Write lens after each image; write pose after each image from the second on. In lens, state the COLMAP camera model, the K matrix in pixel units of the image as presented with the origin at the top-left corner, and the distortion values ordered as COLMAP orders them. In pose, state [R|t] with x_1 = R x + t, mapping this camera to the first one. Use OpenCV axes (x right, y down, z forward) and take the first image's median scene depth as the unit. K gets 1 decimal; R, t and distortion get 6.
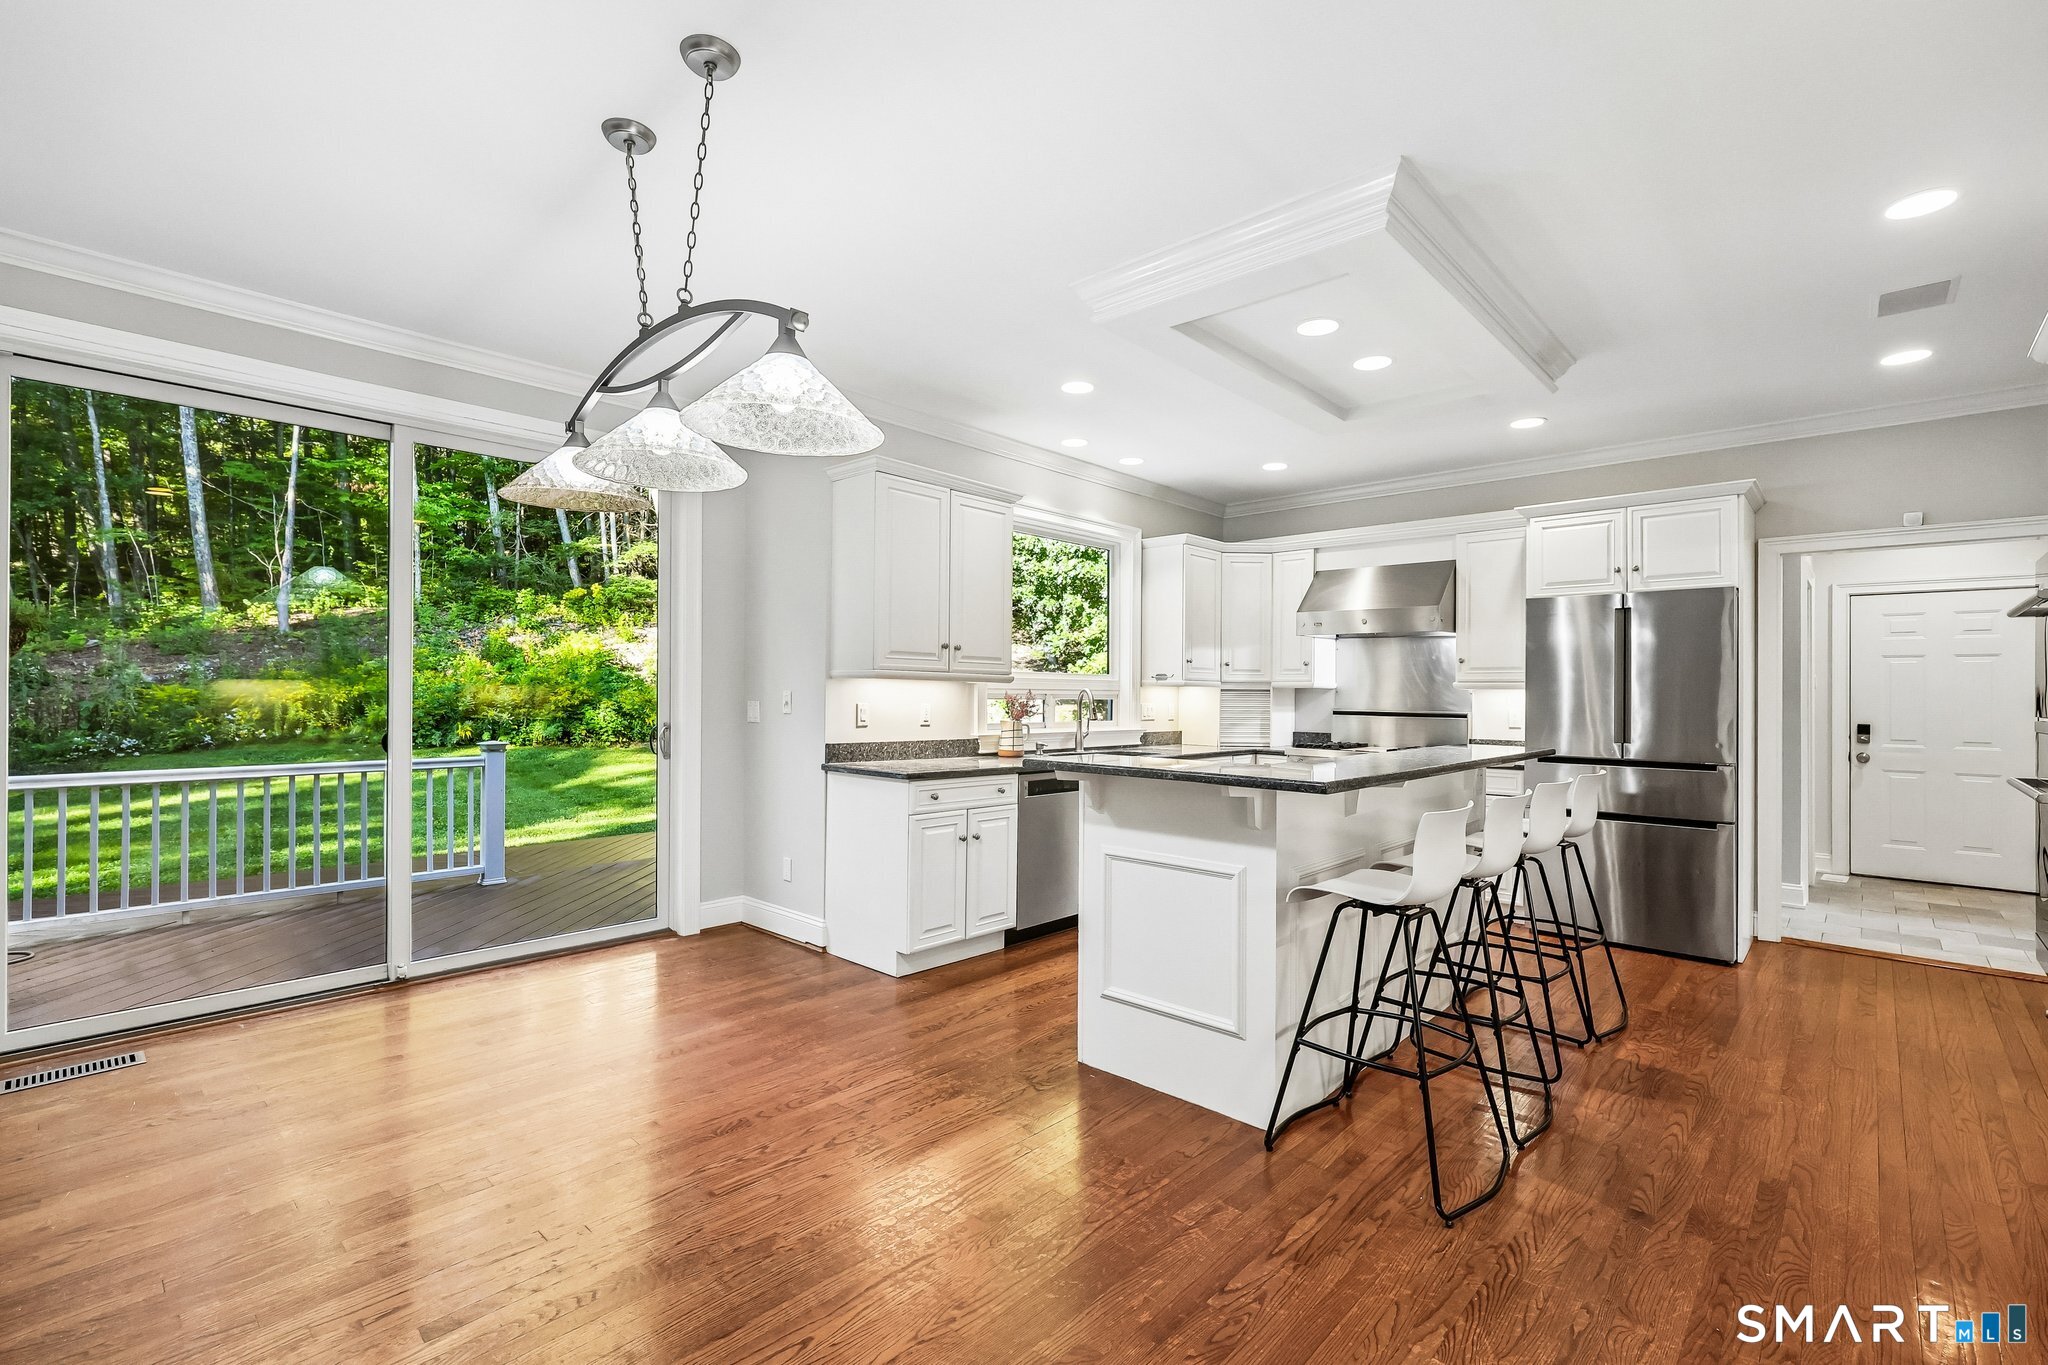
lens RADIAL K [[919.0, 0, 1015.9], [0, 919.0, 680.9], [0, 0, 1]] dist [-0.000246, 0.000568]
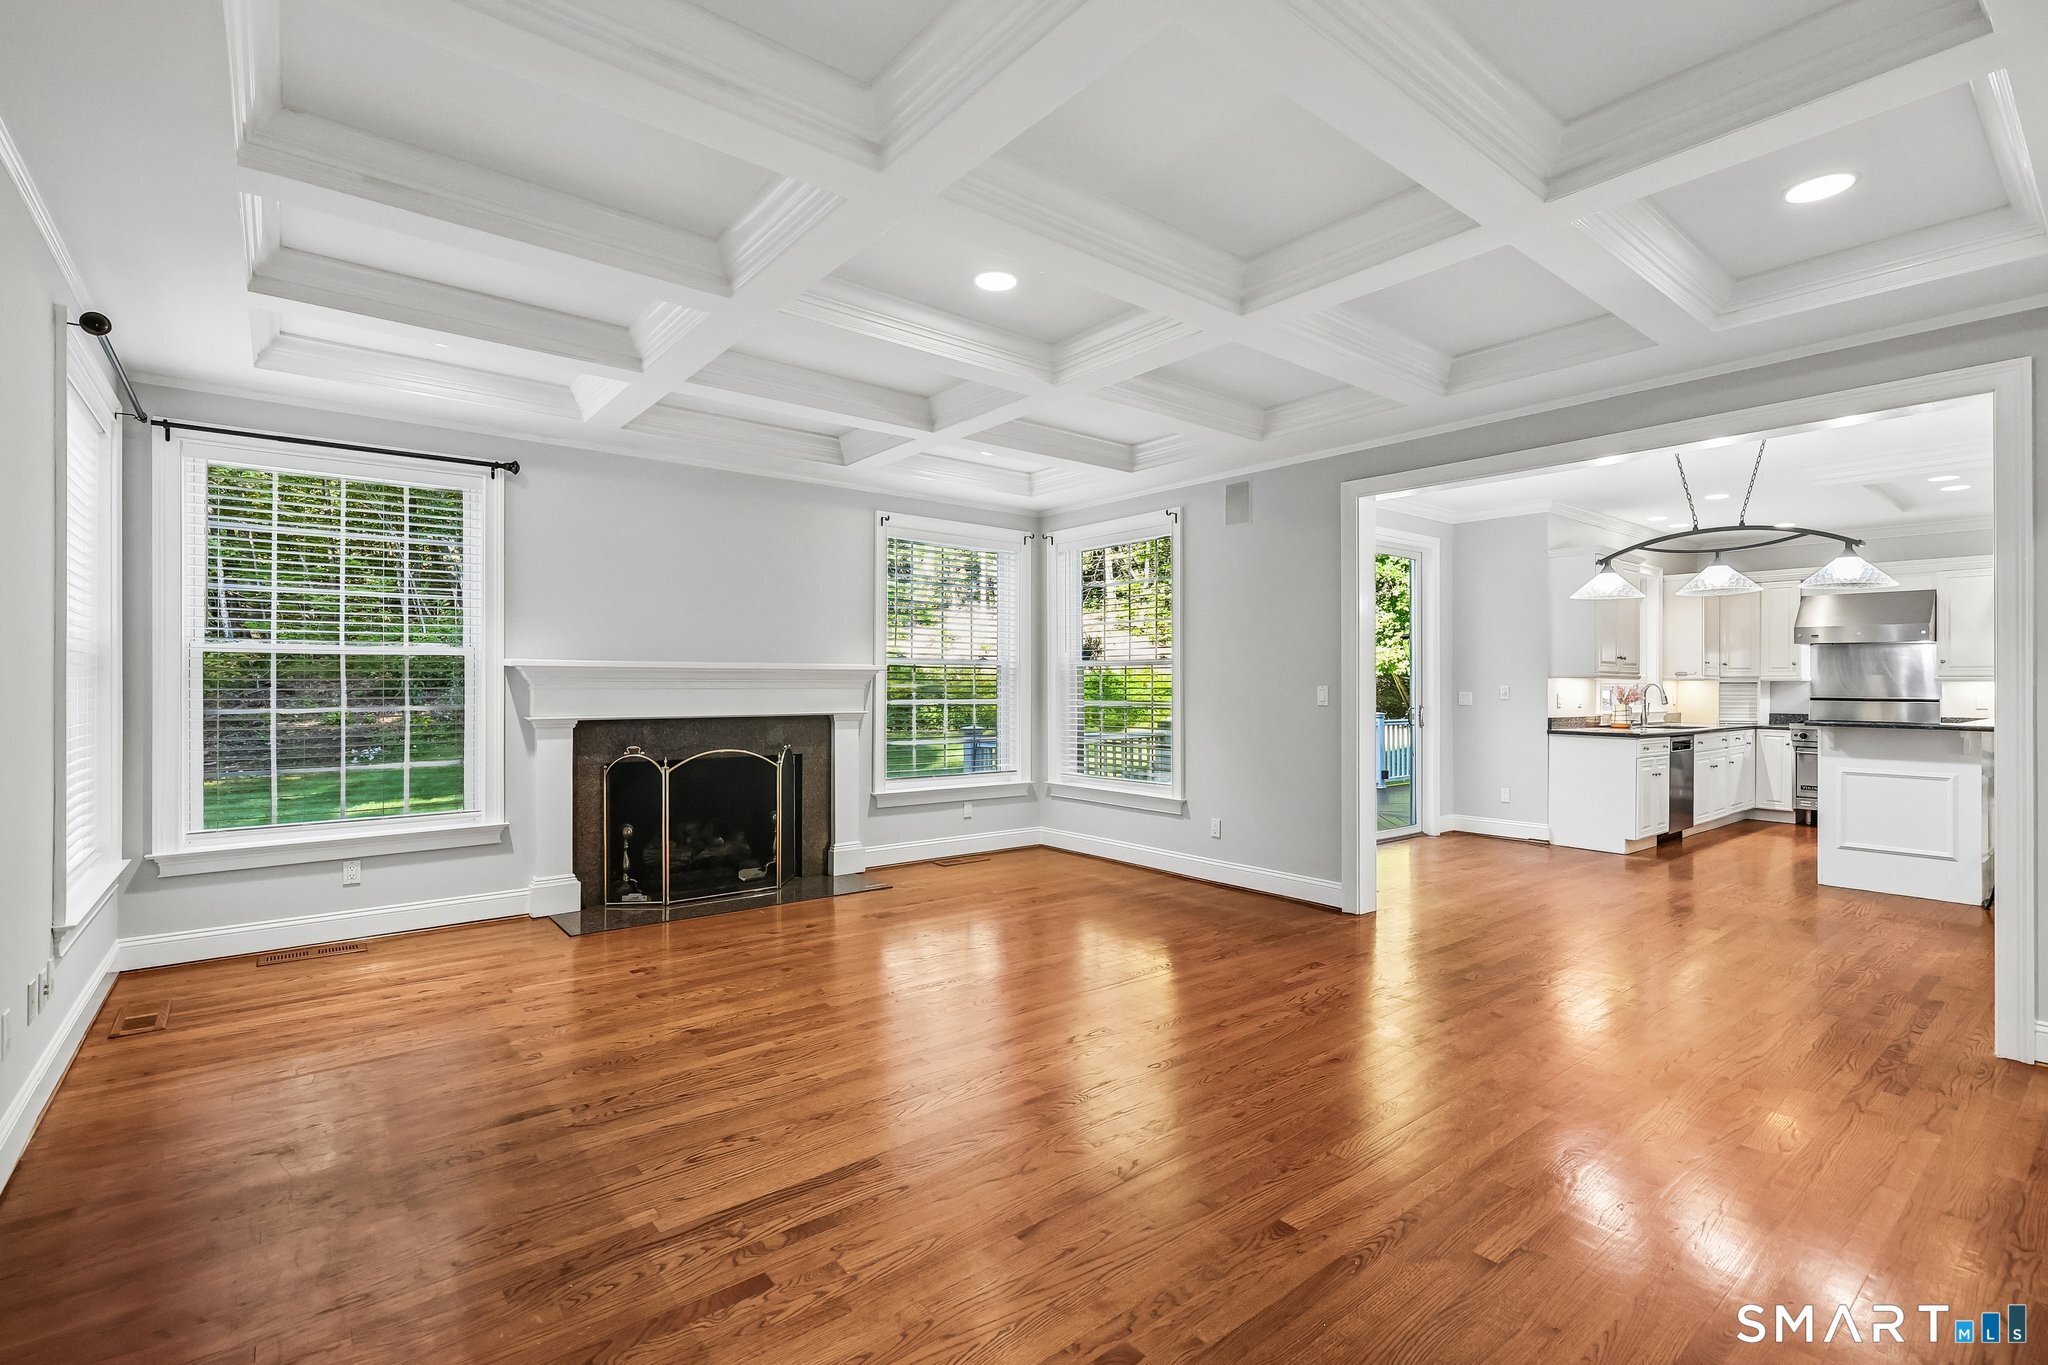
lens RADIAL K [[931.4, 0, 1028.7], [0, 931.4, 679.6], [0, 0, 1]] dist [0.000640, -0.000462]
pose [[0.989724, -0.006843, -0.142825, -0.776855], [0.007934, 0.999944, 0.007072, -0.017181], [0.142769, -0.008133, 0.989723, -0.689318]]
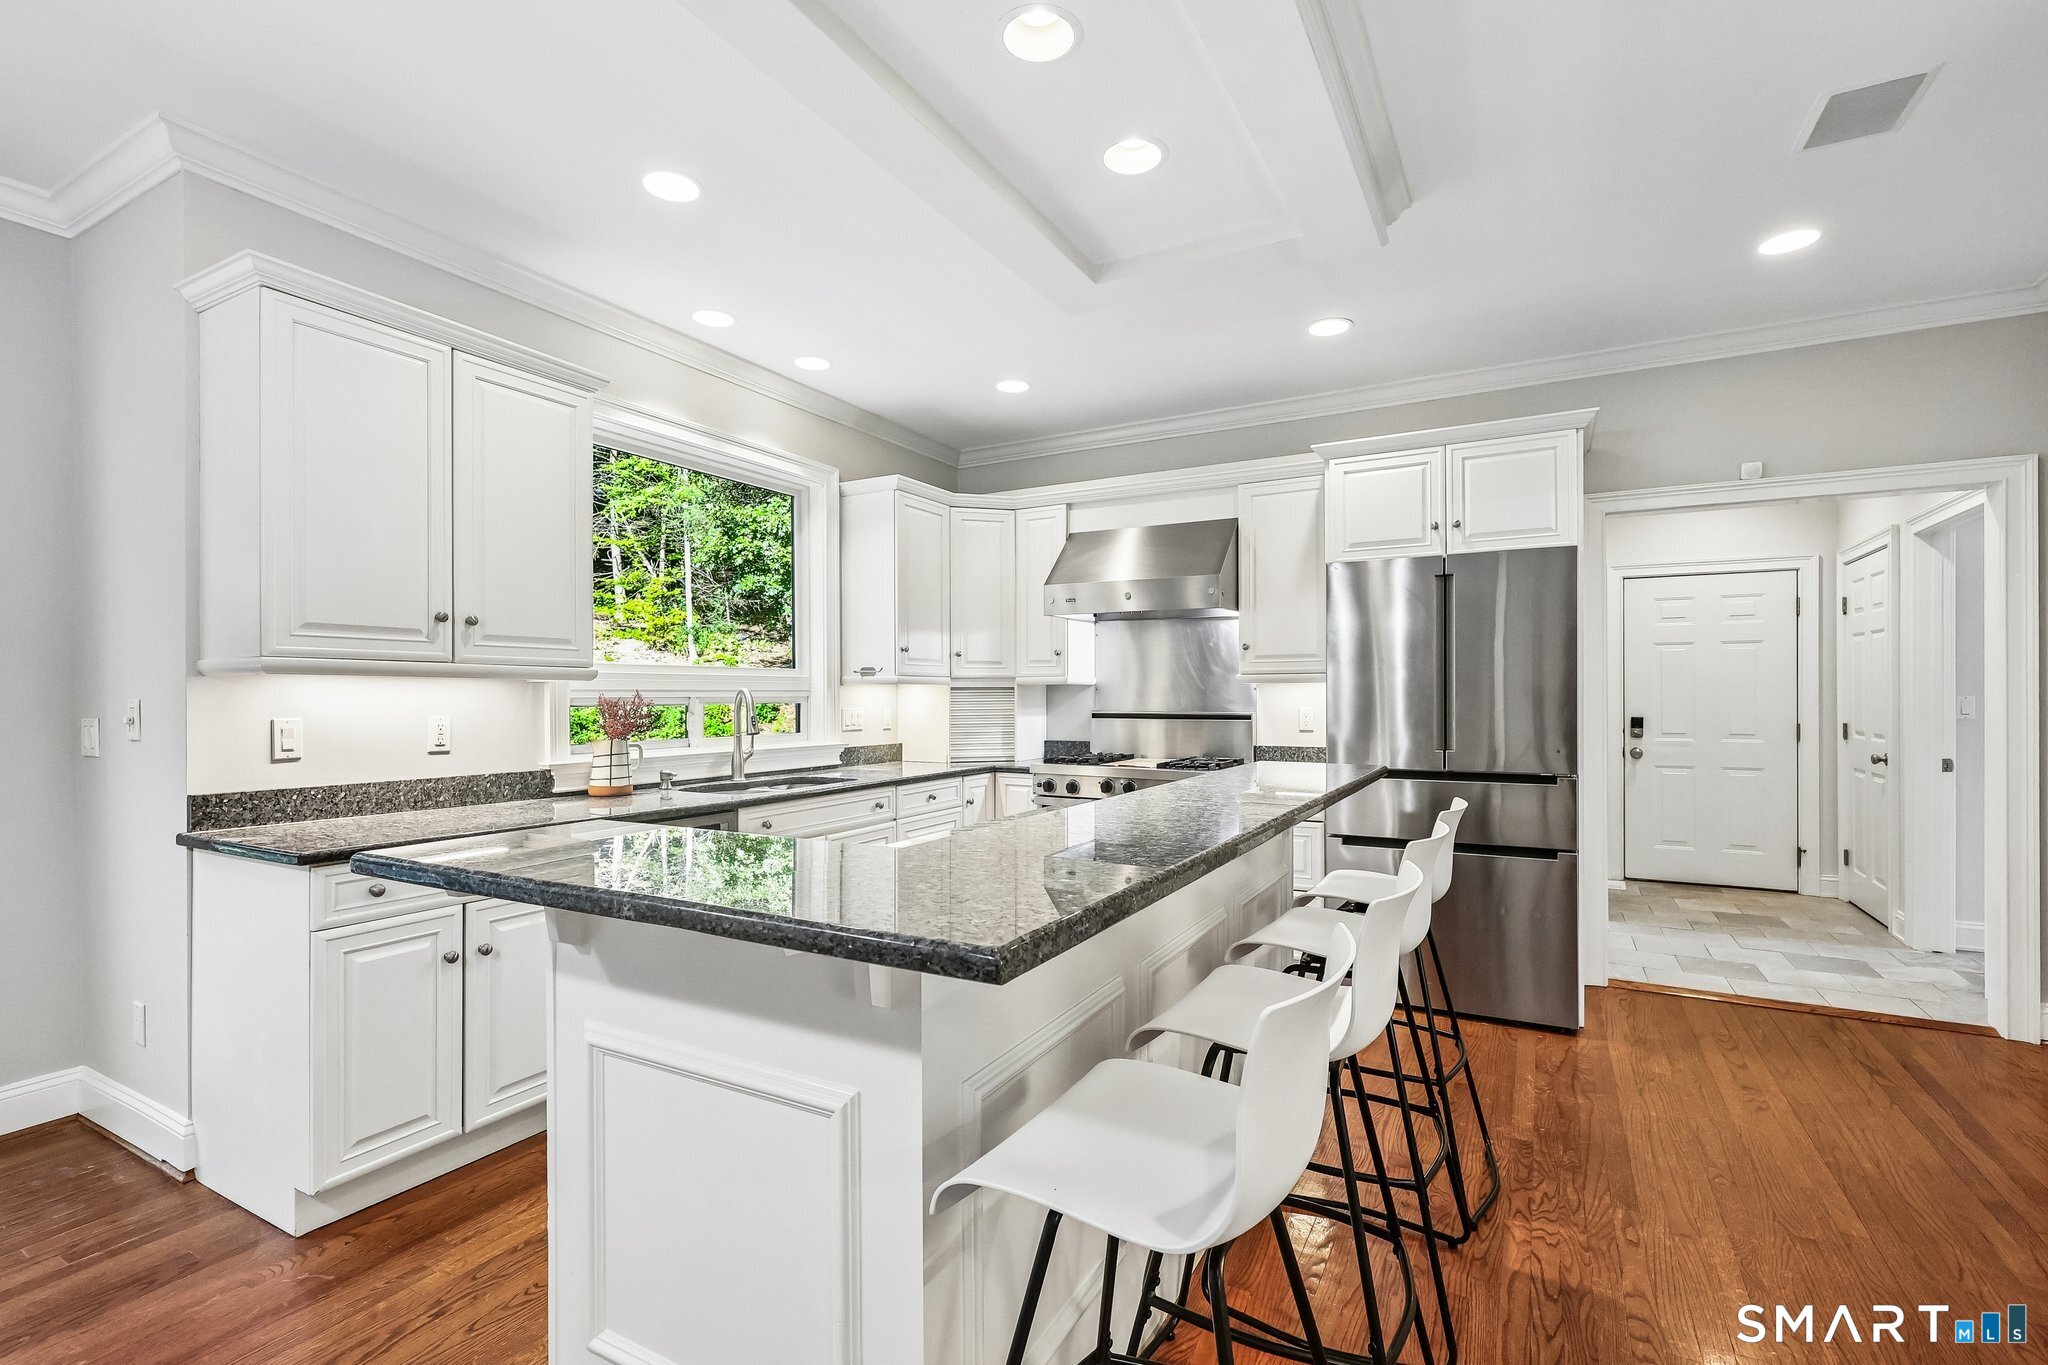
lens RADIAL K [[931.4, 0, 1022.3], [0, 931.4, 694.4], [0, 0, 1]] dist [0.000640, -0.000462]
pose [[0.970448, -0.013788, 0.240918, 0.121130], [0.010620, 0.999839, 0.014442, 0.005473], [-0.241078, -0.011457, 0.970438, 0.306671]]
